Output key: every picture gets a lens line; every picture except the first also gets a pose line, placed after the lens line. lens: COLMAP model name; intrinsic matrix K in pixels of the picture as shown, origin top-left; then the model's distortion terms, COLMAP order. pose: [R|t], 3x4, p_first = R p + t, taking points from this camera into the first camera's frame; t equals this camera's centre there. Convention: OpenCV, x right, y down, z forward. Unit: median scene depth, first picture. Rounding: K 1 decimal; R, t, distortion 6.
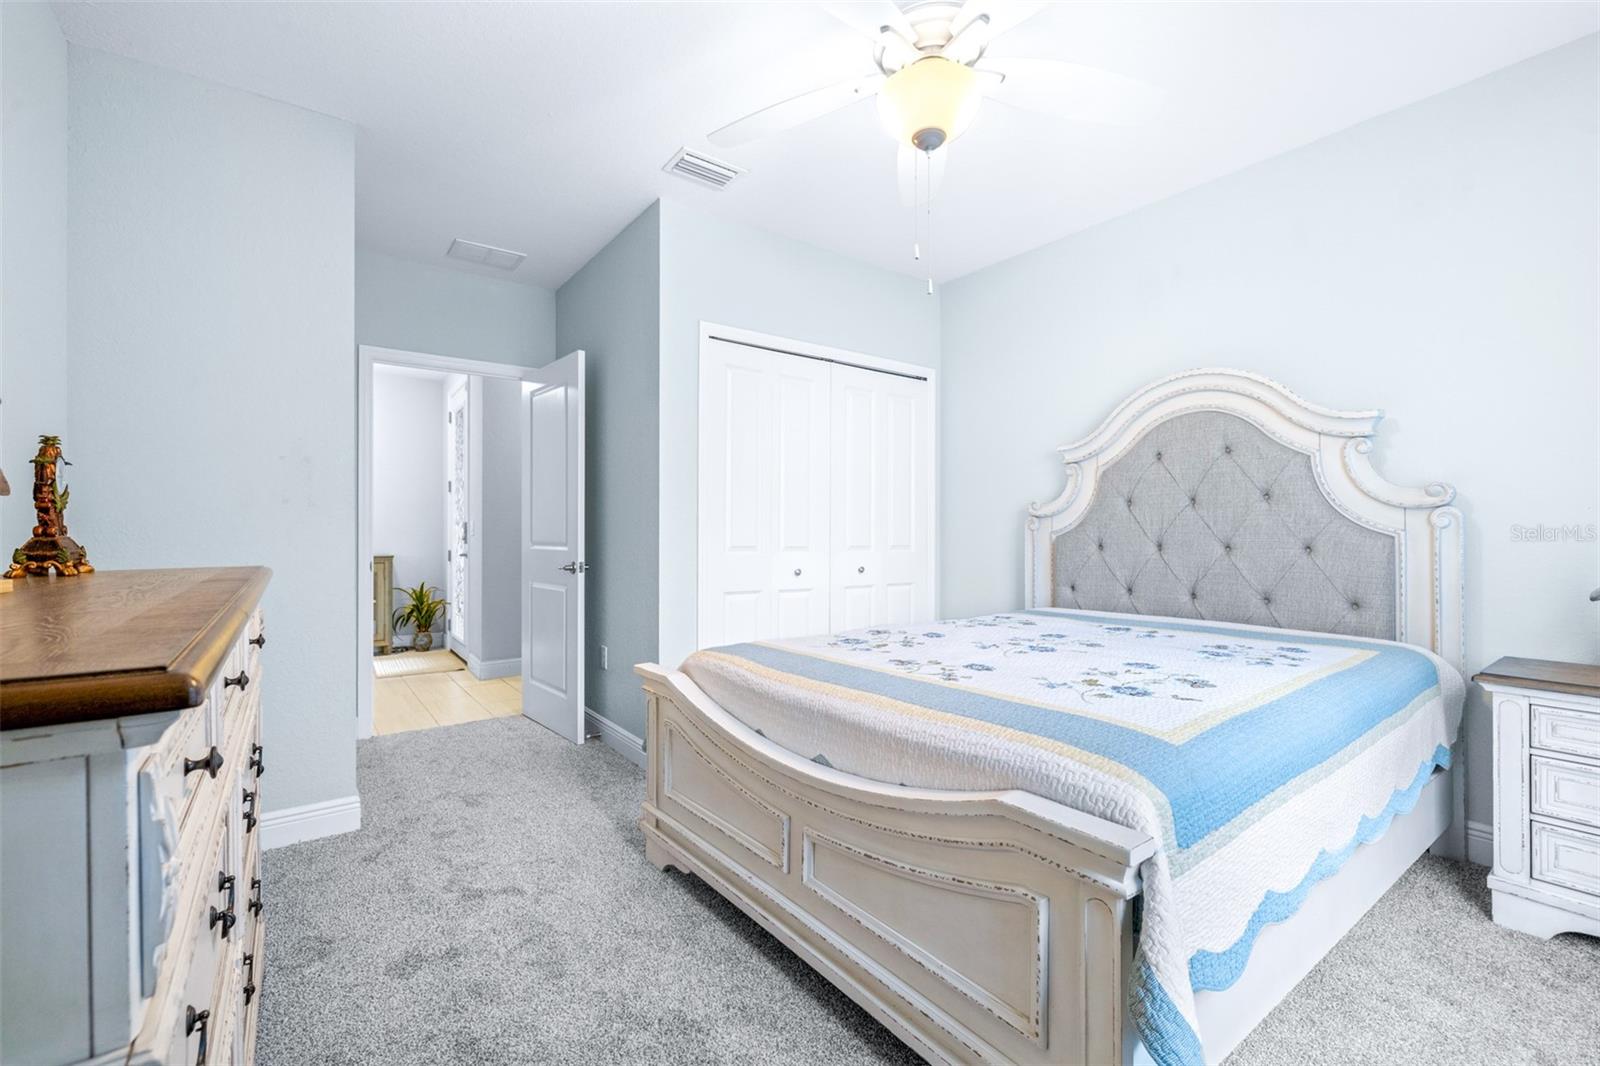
lens RADIAL K [[679.6, 0, 801.4], [0, 679.6, 517.1], [0, 0, 1]] dist [0.000243, -0.000118]
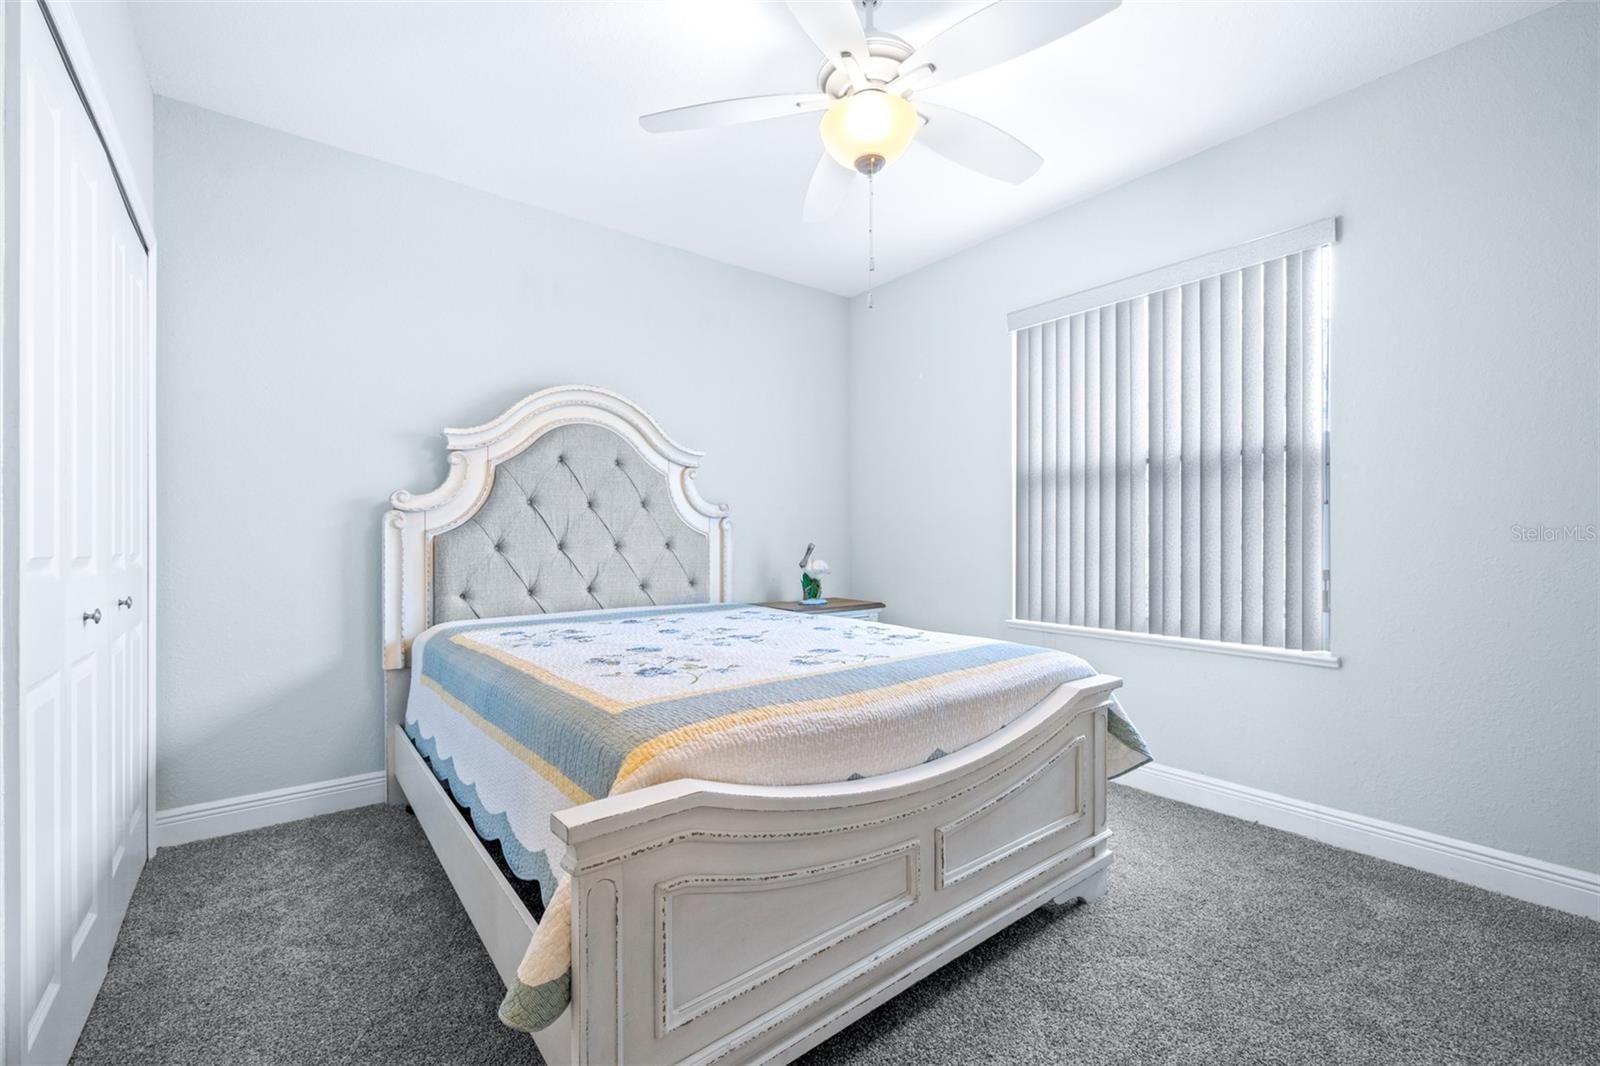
lens RADIAL K [[669.5, 0, 800.0], [0, 669.5, 533.0], [0, 0, 1]] dist [-0.000840, -0.000765]
pose [[-0.019562, 0.010625, 0.999752, -0.643687], [-0.022617, 0.999683, -0.011066, 0.034236], [-0.999553, -0.022828, -0.019315, 0.836131]]
